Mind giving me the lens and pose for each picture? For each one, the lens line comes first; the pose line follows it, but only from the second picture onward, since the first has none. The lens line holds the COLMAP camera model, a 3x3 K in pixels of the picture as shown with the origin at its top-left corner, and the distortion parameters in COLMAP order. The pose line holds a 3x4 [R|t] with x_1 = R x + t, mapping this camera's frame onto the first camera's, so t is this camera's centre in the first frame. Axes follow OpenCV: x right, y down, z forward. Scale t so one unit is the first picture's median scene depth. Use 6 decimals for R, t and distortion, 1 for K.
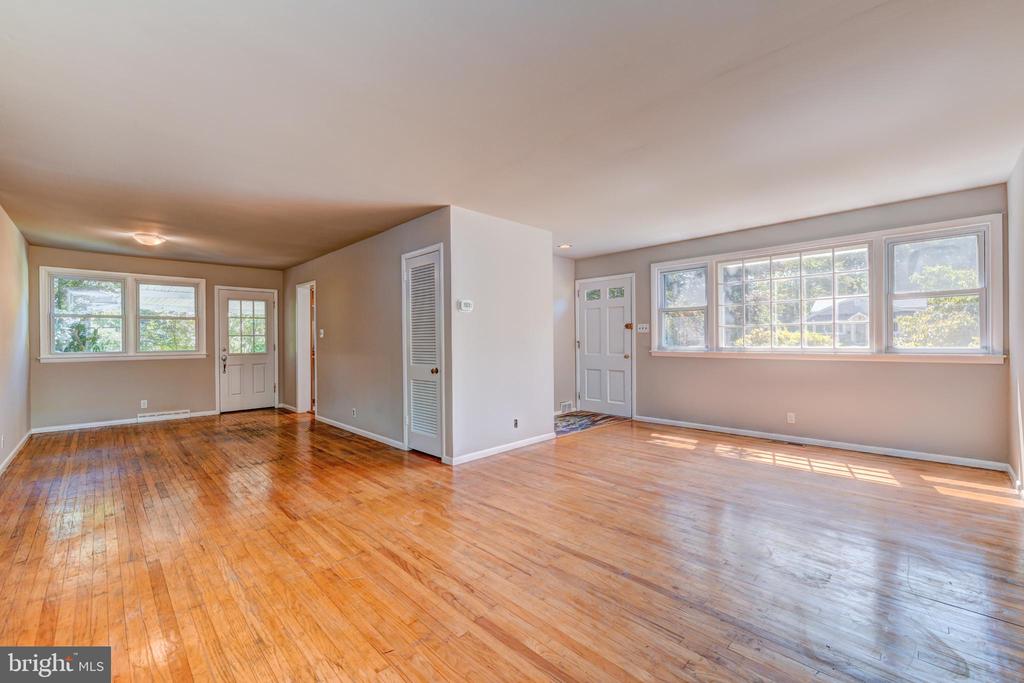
lens RADIAL K [[420.6, 0, 513.6], [0, 420.6, 343.8], [0, 0, 1]] dist [0.000877, 0.000056]
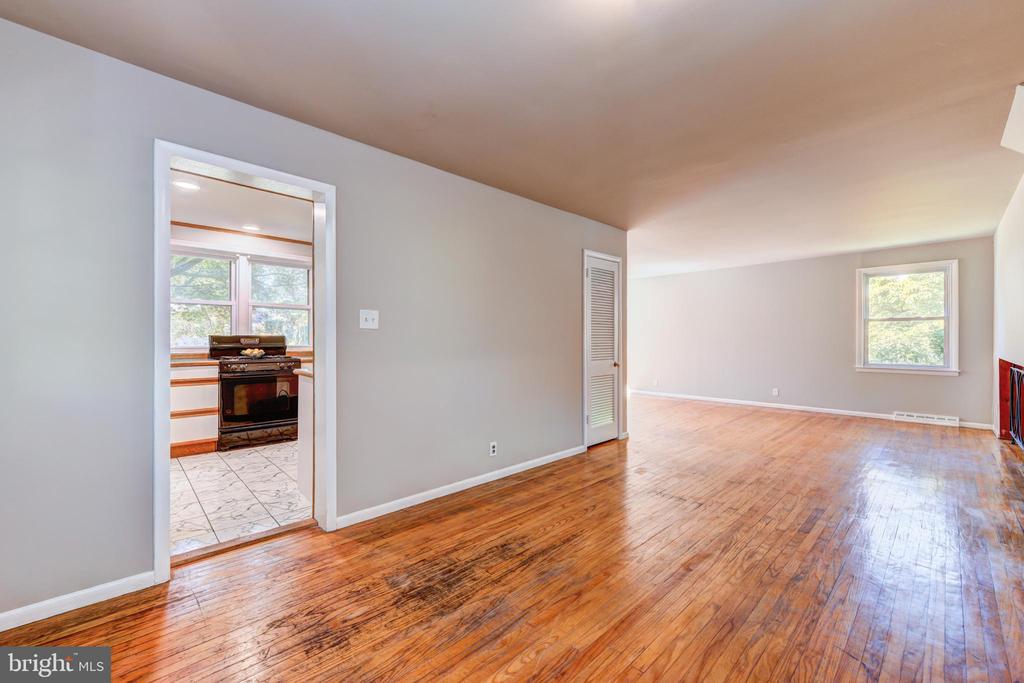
lens RADIAL K [[406.9, 0, 513.2], [0, 406.9, 338.4], [0, 0, 1]] dist [0.000119, 0.000004]
pose [[0.024079, 0.010129, 0.999659, -1.274845], [0.002844, 0.999944, -0.010201, 0.002181], [-0.999706, 0.003089, 0.024049, 1.215973]]
